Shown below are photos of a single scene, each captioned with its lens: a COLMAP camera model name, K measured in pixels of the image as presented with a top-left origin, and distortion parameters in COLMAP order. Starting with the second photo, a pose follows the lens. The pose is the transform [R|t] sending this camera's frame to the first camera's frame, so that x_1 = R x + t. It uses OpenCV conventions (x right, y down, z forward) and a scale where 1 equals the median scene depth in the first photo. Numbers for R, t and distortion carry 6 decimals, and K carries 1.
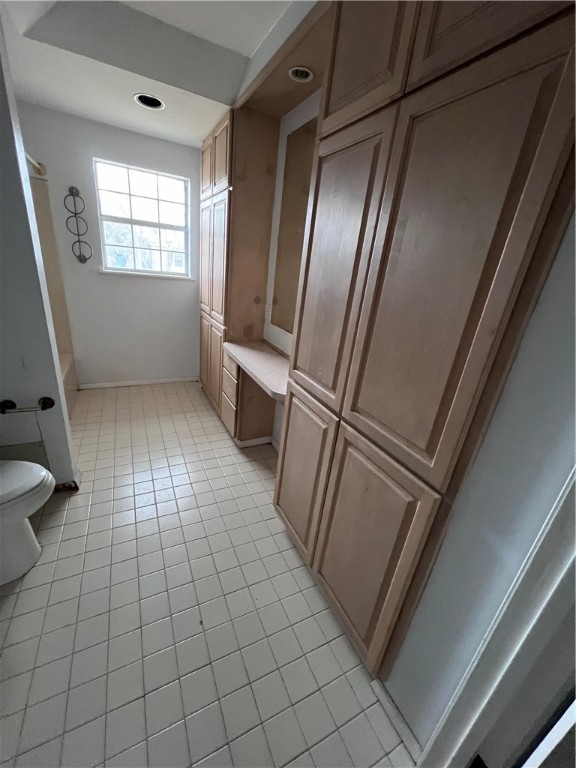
lens RADIAL K [[305.0, 0, 288.0], [0, 305.0, 384.0], [0, 0, 1]] dist [-0.000992, -0.000466]
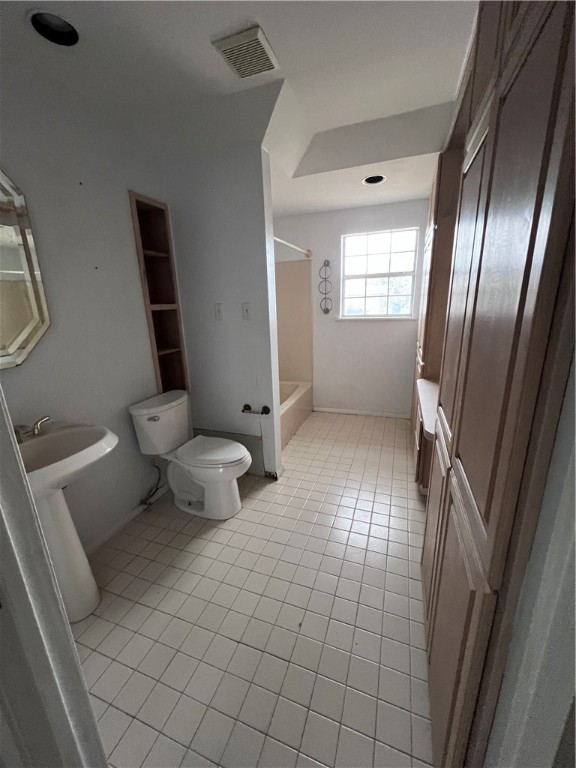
lens RADIAL K [[305.0, 0, 288.0], [0, 305.0, 384.0], [0, 0, 1]] dist [-0.000992, -0.000466]
pose [[0.680974, 0.066568, -0.729275, 0.203945], [-0.165138, 0.984168, -0.064366, 0.009804], [0.713445, 0.164263, 0.681186, 0.046368]]
